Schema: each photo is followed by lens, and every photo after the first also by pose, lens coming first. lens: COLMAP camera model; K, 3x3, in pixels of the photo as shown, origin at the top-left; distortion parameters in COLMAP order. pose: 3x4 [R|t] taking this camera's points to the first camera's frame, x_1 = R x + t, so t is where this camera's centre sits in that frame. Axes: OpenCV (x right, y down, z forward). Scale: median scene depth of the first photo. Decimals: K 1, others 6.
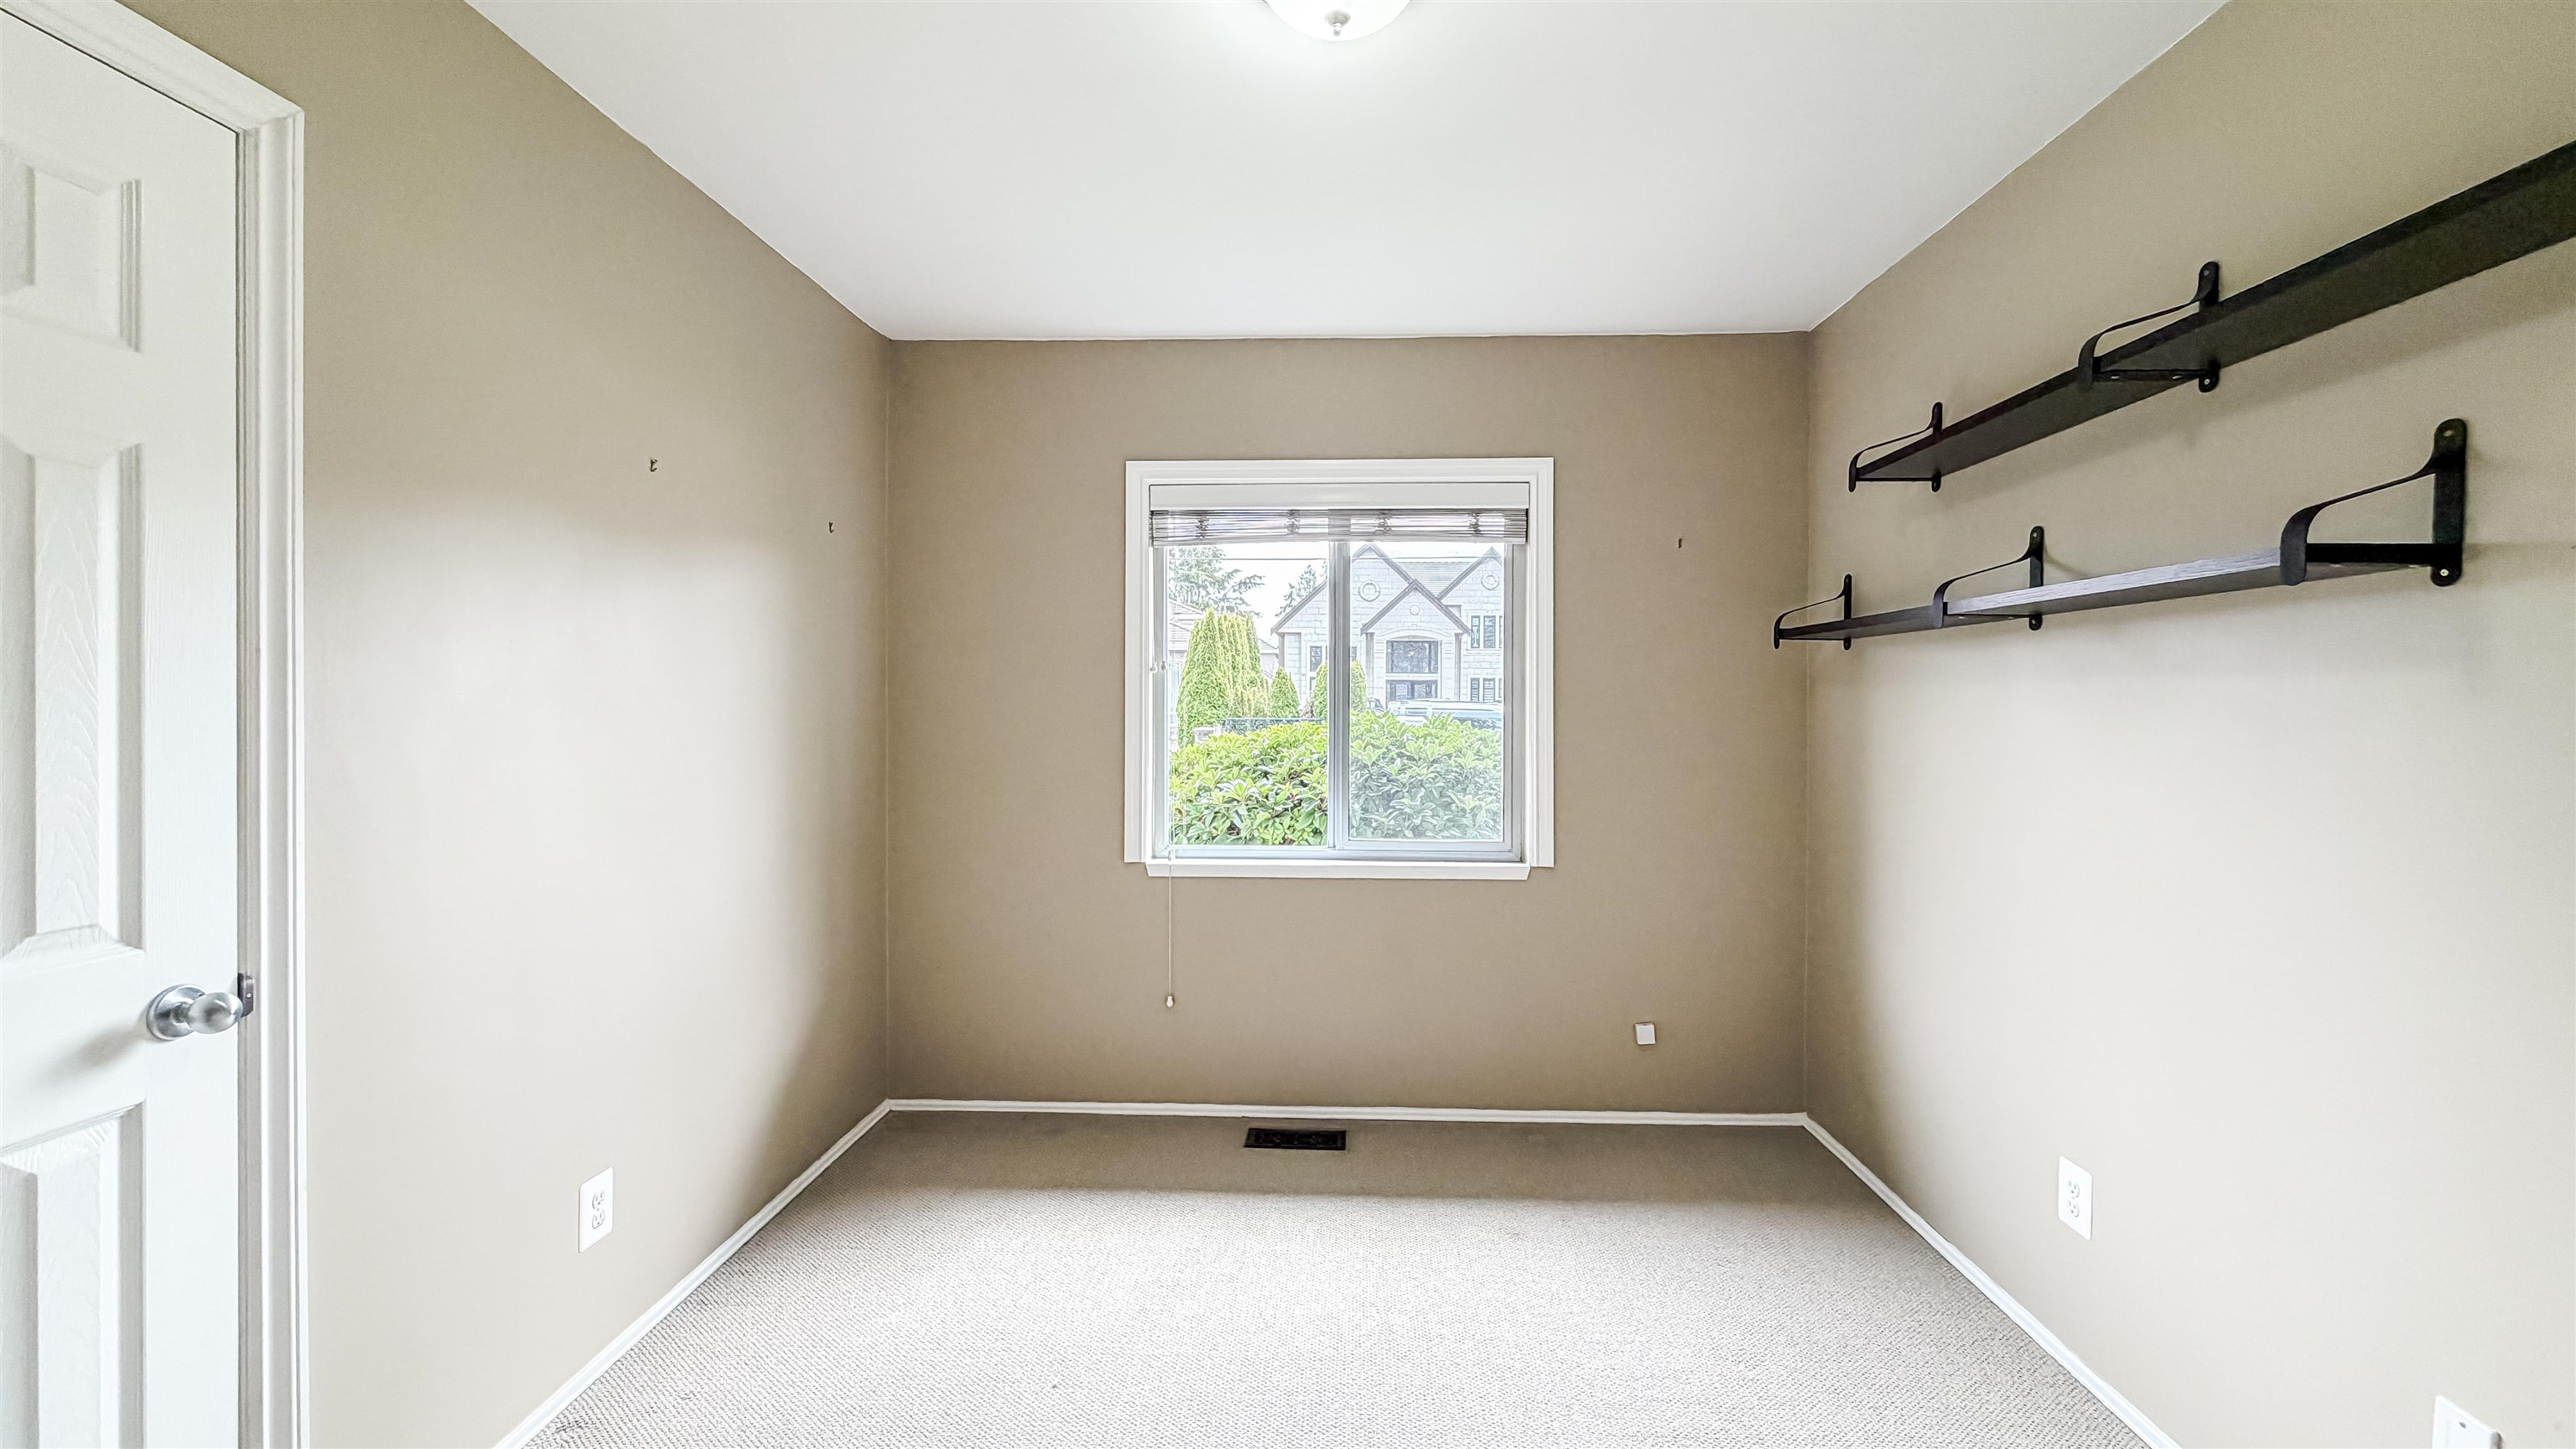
lens RADIAL K [[1040.3, 0, 1294.8], [0, 1040.3, 710.0], [0, 0, 1]] dist [-0.000494, -0.000026]
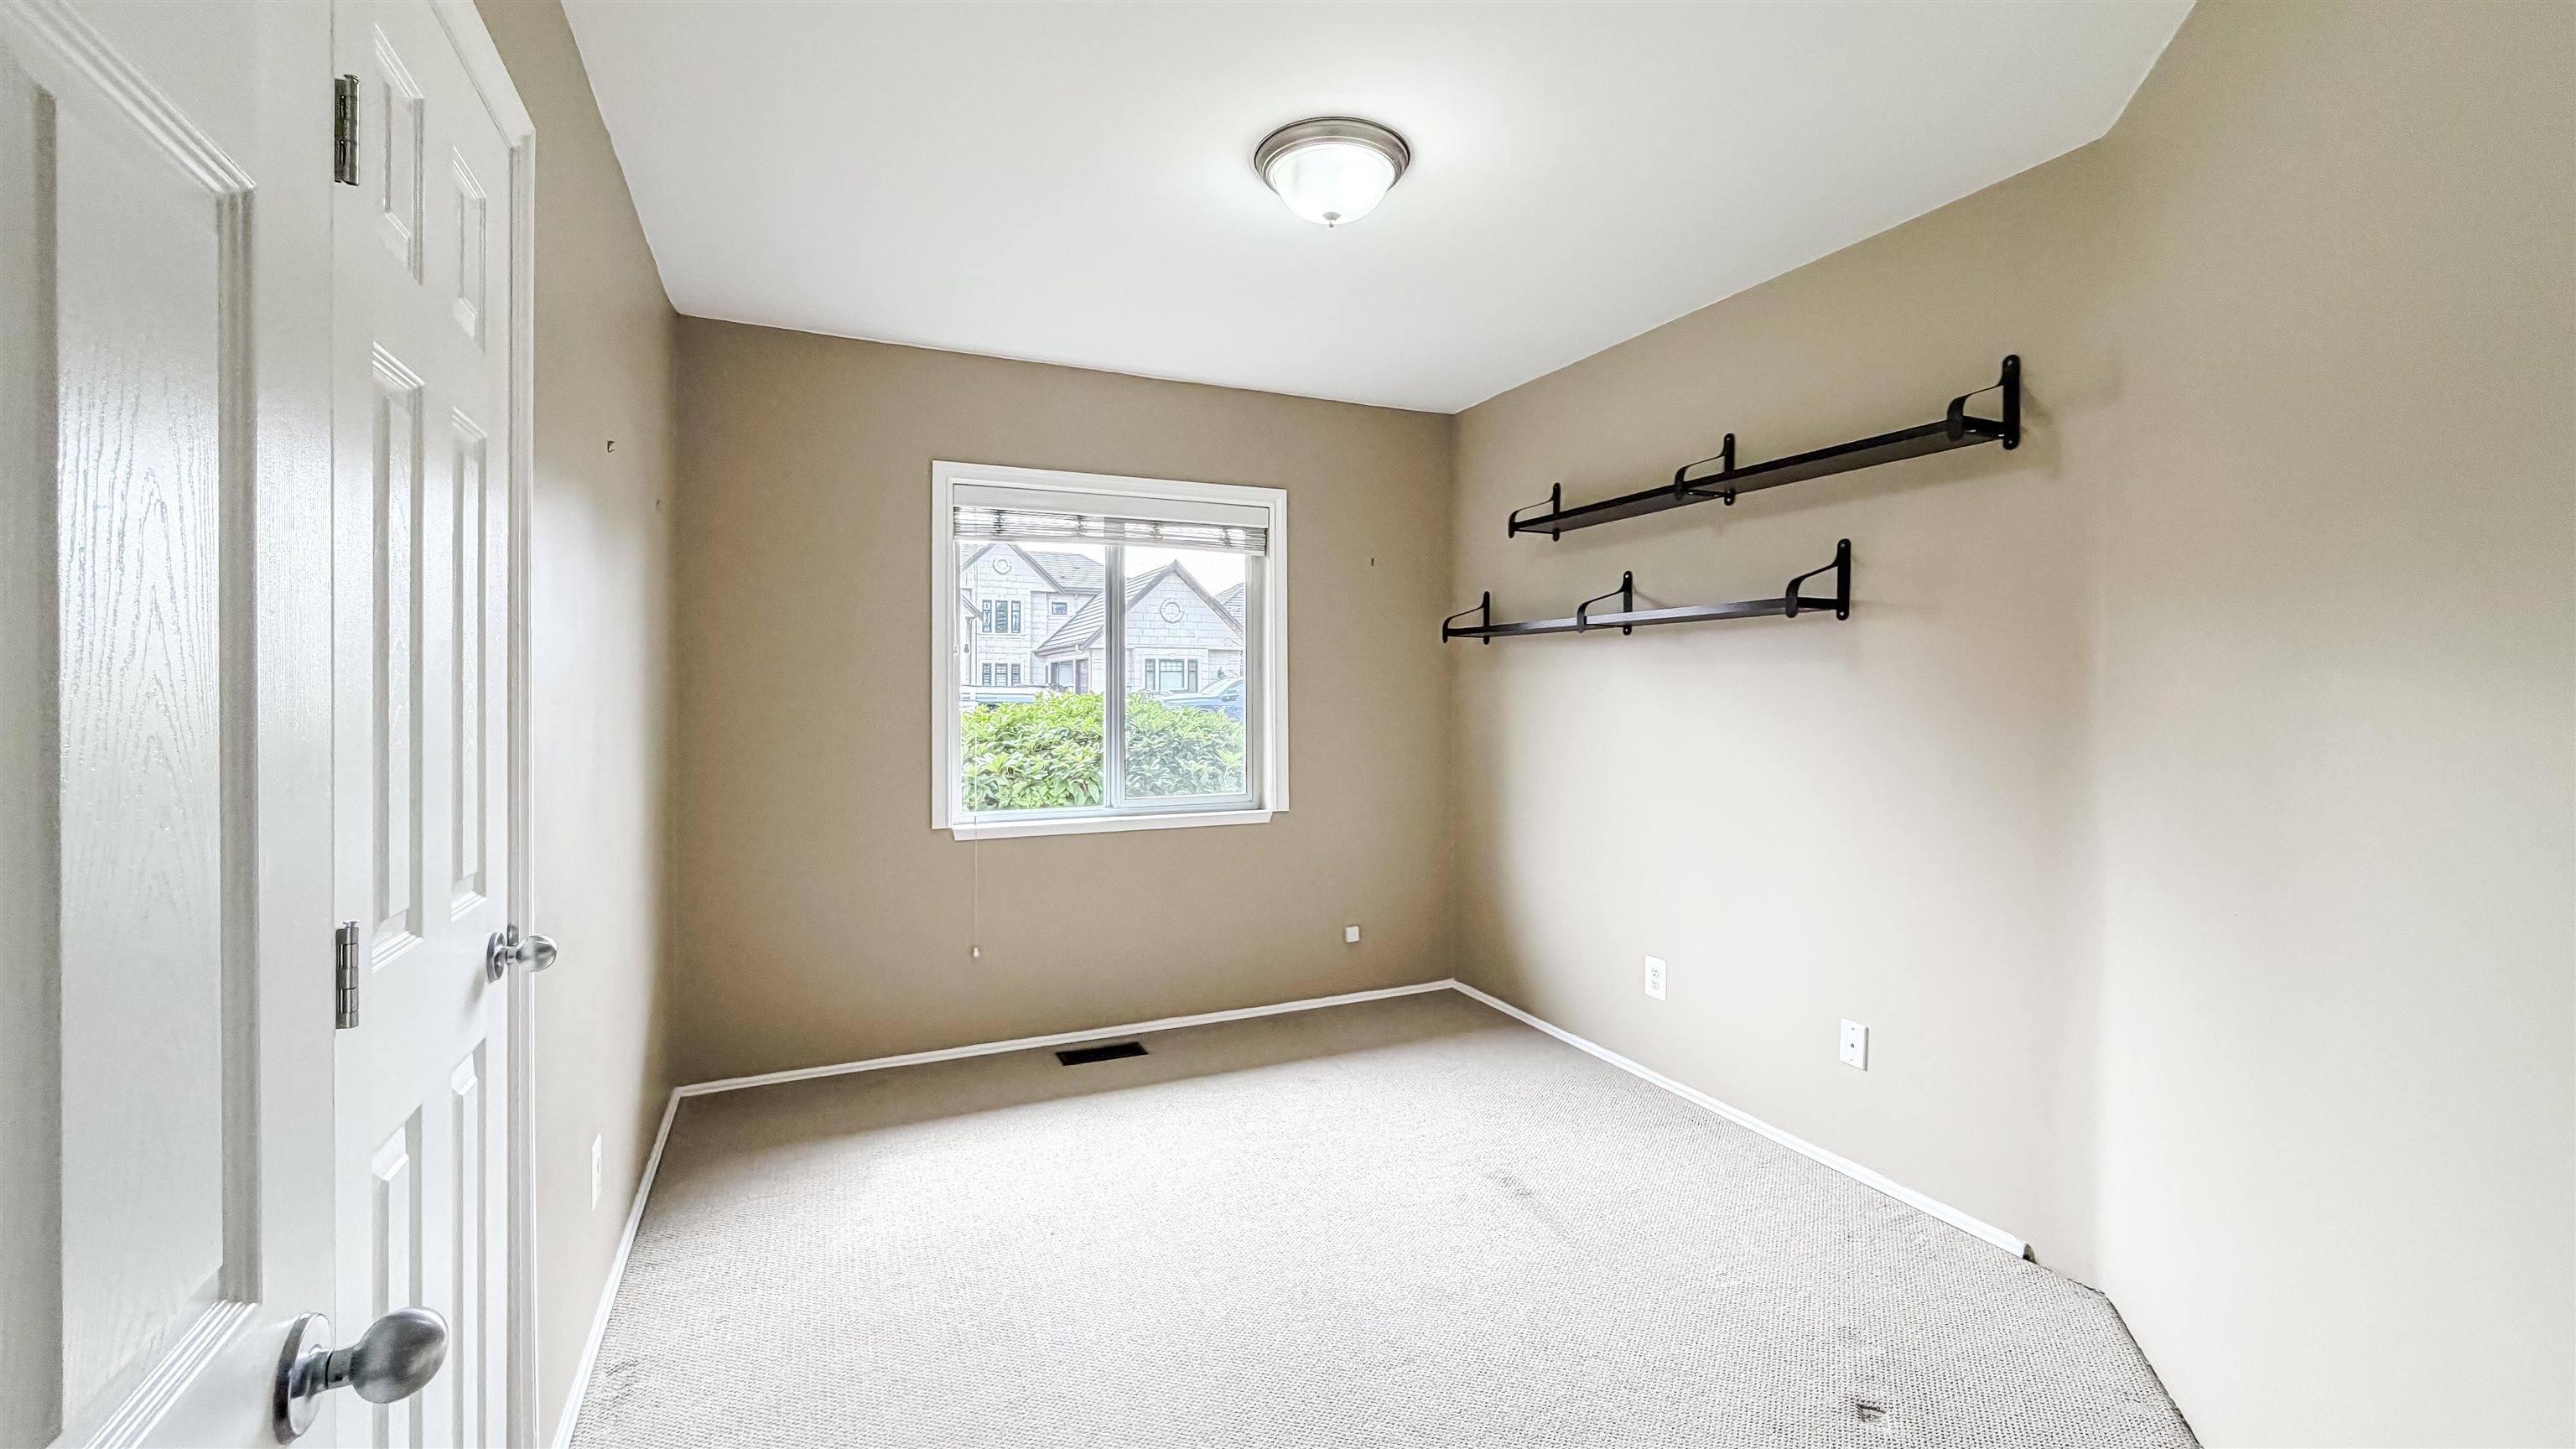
lens RADIAL K [[1039.9, 0, 1286.0], [0, 1039.9, 690.7], [0, 0, 1]] dist [-0.001750, -0.000086]
pose [[0.894672, -0.004154, 0.446704, -0.319056], [0.006156, 0.999976, -0.003029, 0.007507], [-0.446681, 0.005460, 0.894677, -0.137278]]
